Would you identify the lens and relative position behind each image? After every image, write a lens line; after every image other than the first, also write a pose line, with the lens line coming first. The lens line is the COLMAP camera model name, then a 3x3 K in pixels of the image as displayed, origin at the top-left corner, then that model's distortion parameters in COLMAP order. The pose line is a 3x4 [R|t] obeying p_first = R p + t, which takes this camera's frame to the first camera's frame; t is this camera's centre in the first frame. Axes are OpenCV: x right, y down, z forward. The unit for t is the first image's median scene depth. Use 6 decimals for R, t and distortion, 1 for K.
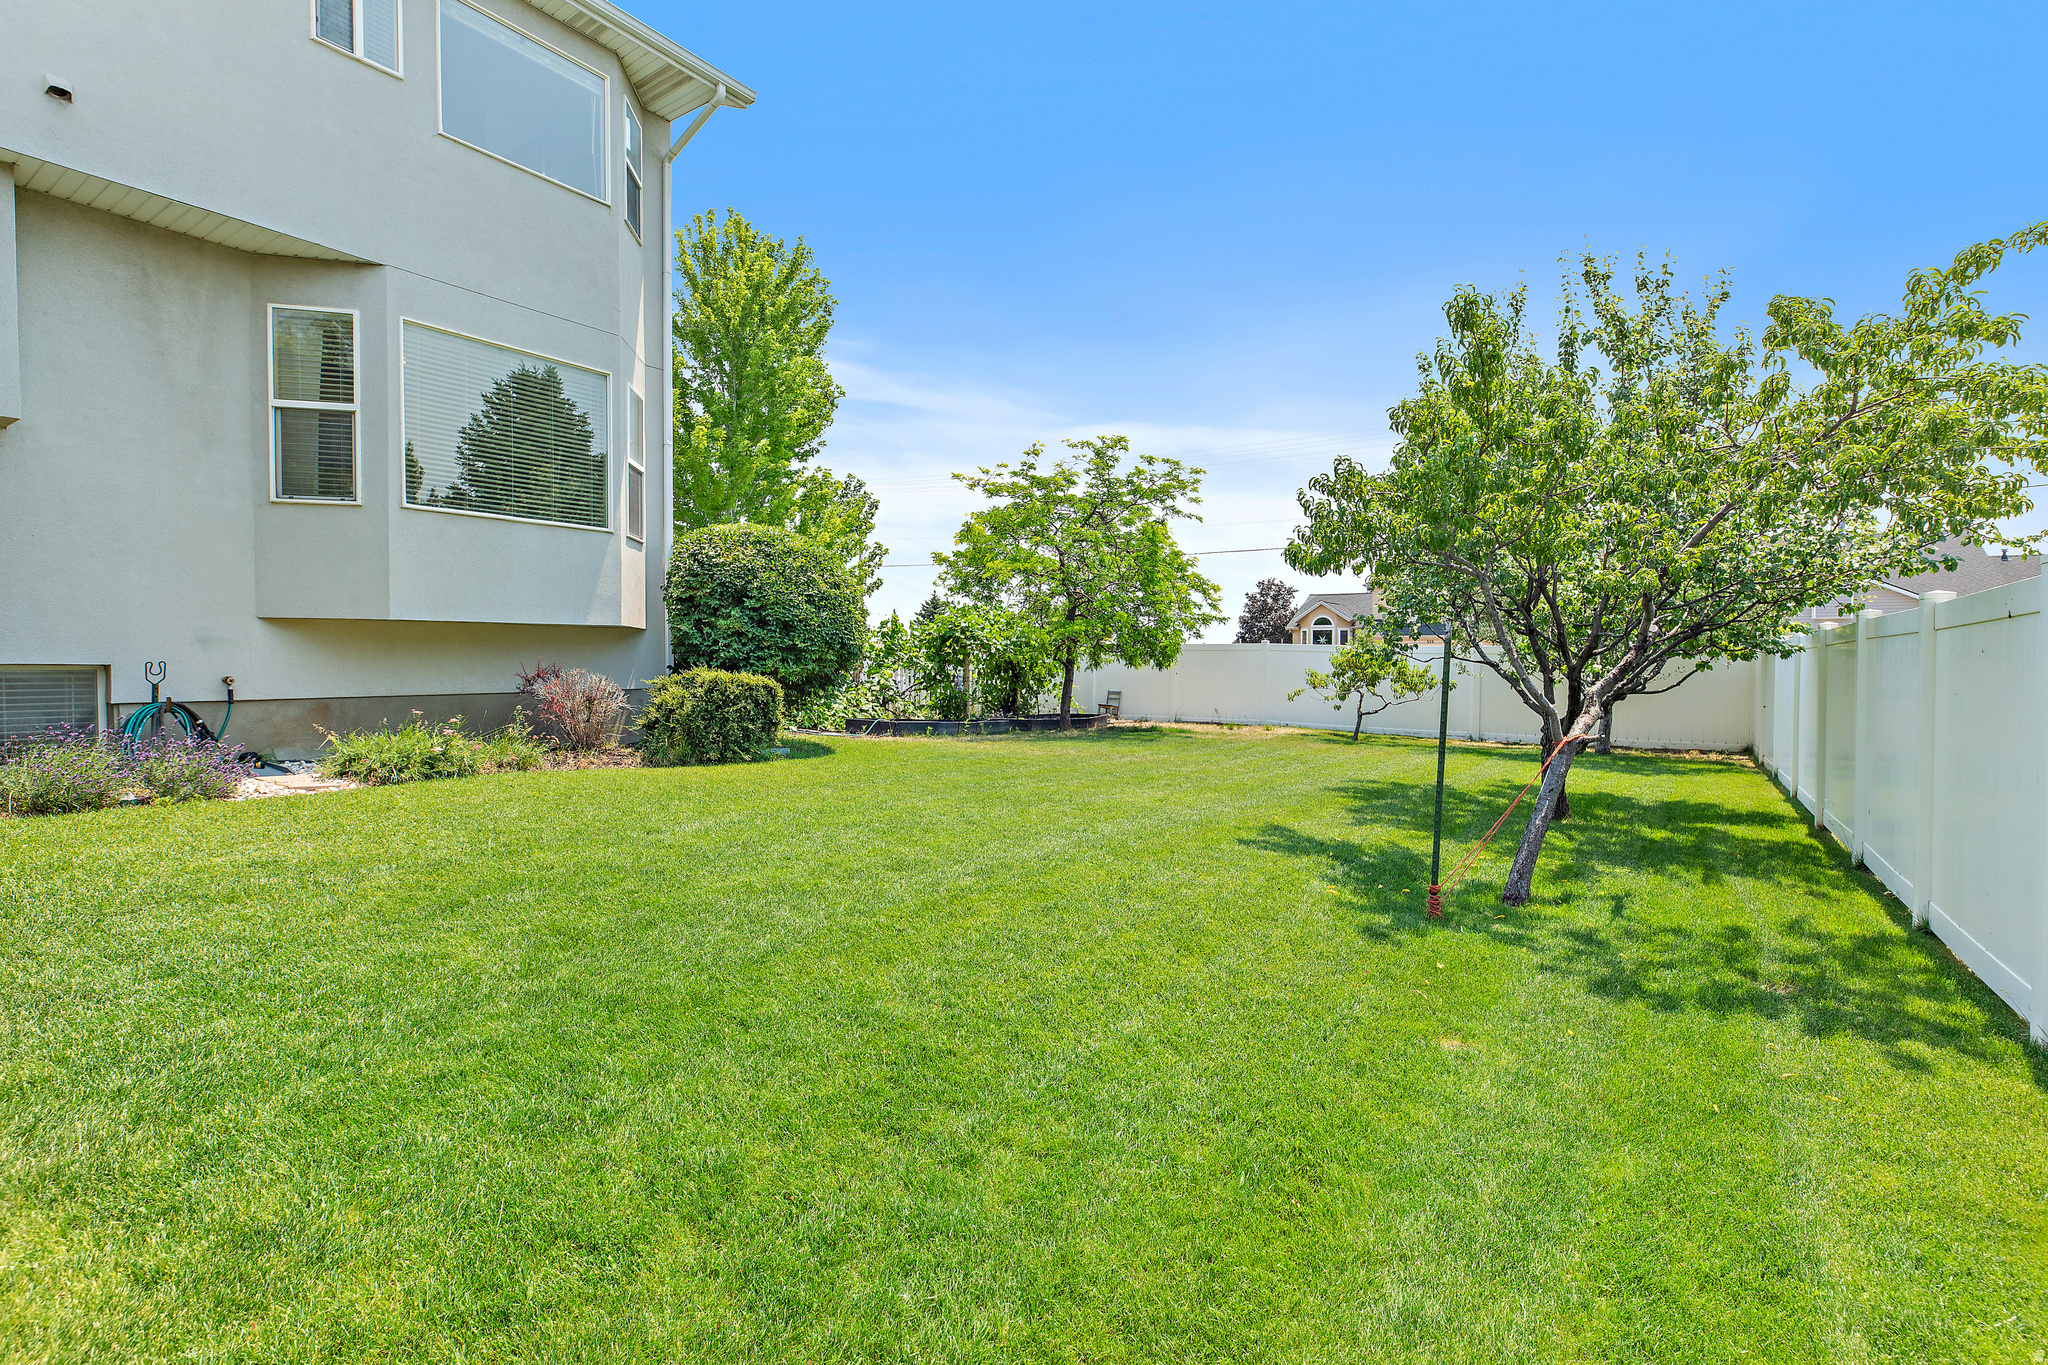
lens RADIAL K [[996.9, 0, 1015.2], [0, 996.9, 669.6], [0, 0, 1]] dist [0.000472, -0.000176]
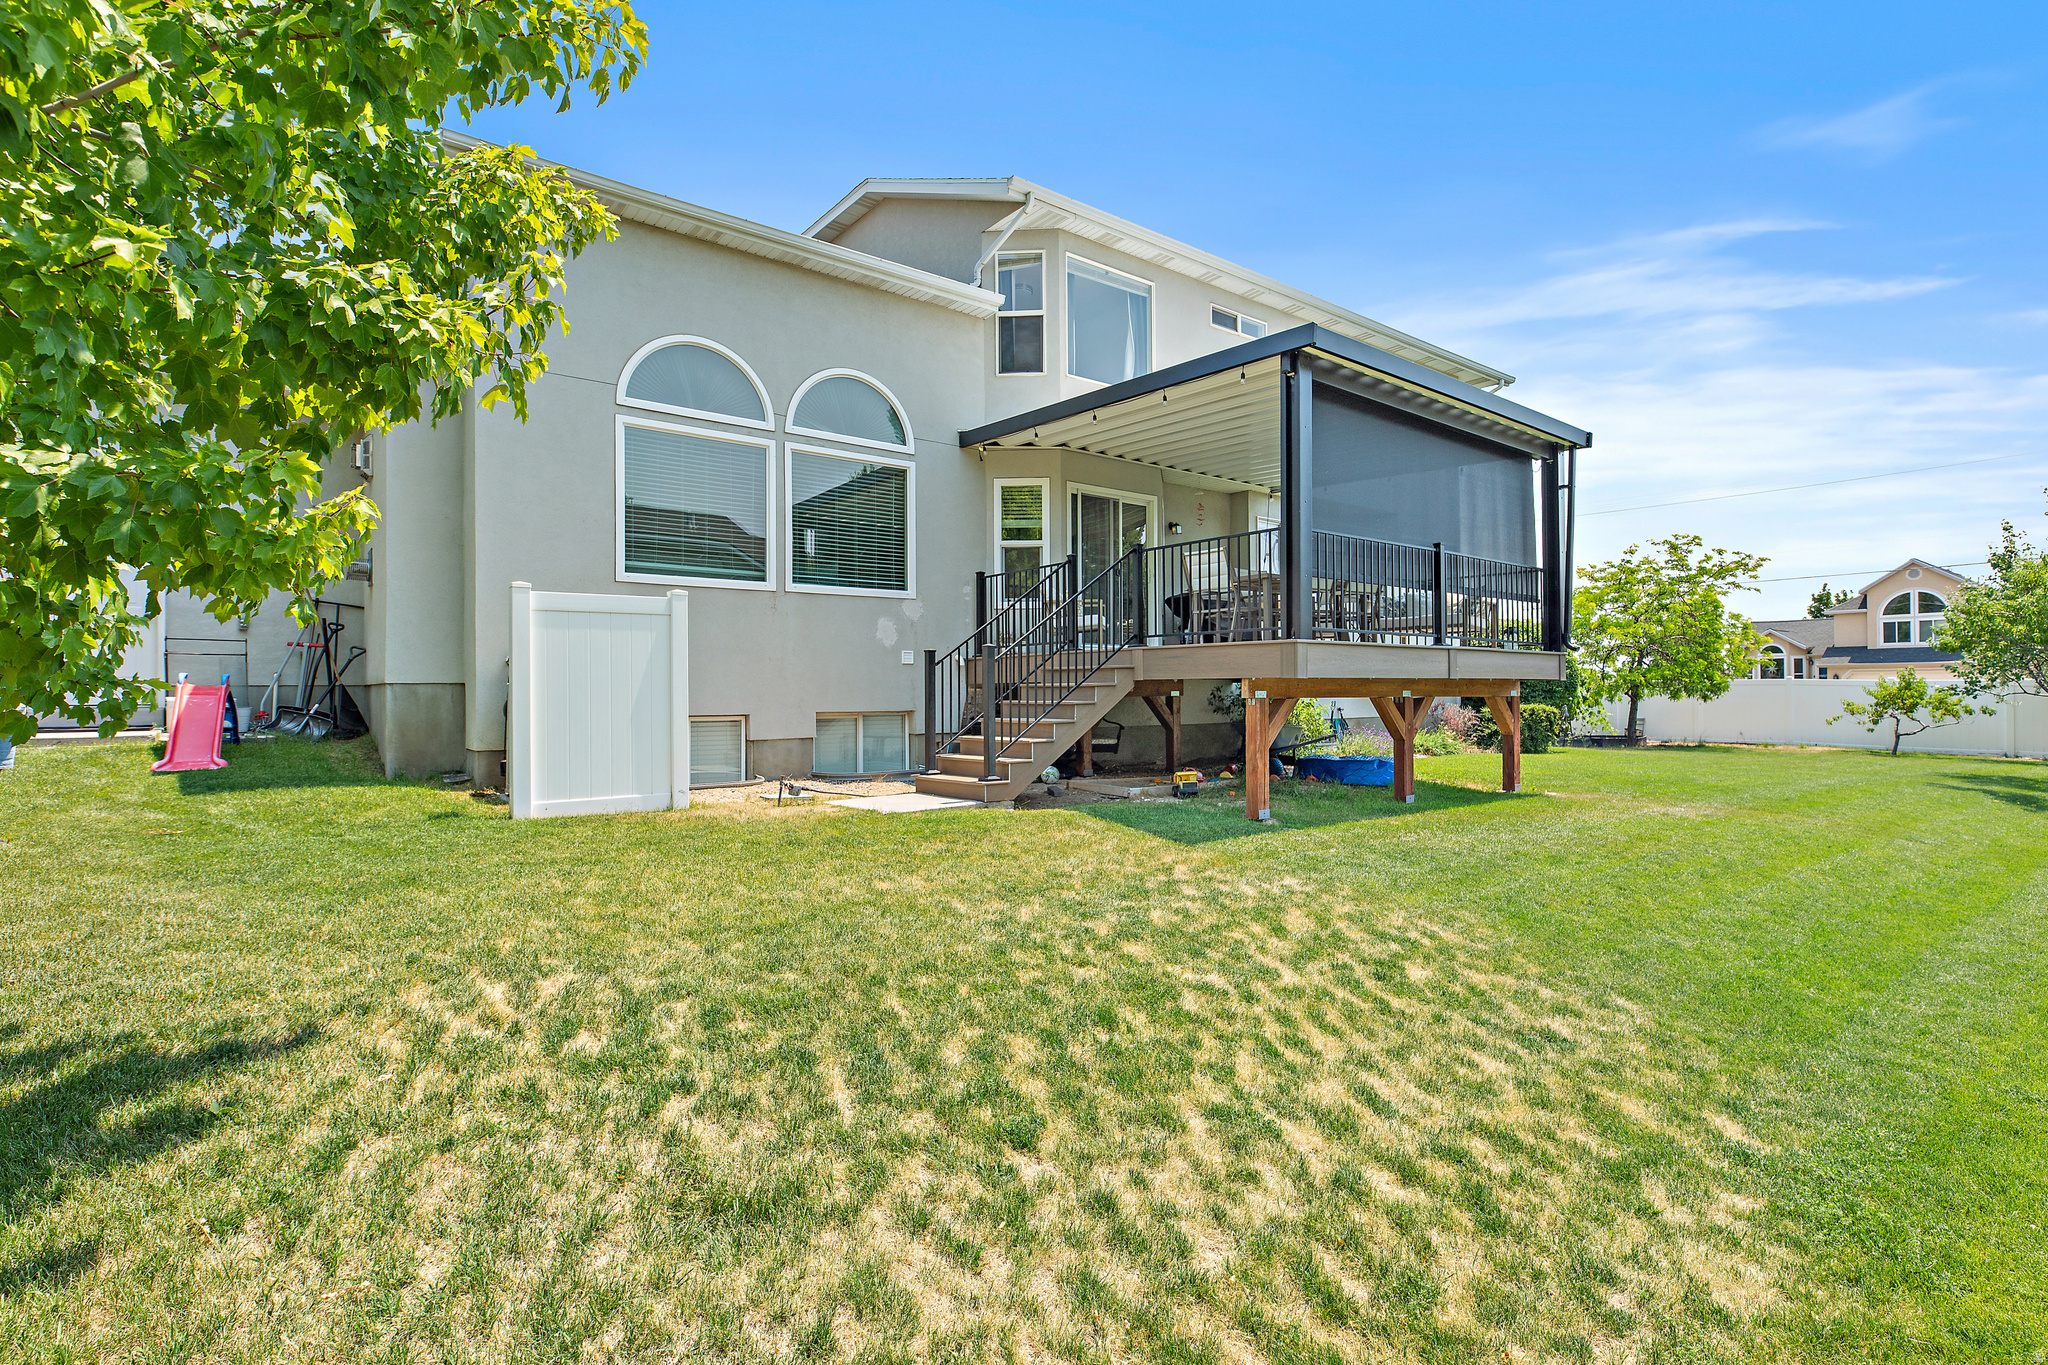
lens RADIAL K [[996.9, 0, 1033.9], [0, 996.9, 697.2], [0, 0, 1]] dist [0.000472, -0.000176]
pose [[0.947849, -0.005637, -0.318670, -0.319281], [0.003110, 0.999960, -0.008437, 0.003960], [0.318704, 0.007006, 0.947828, -0.610288]]
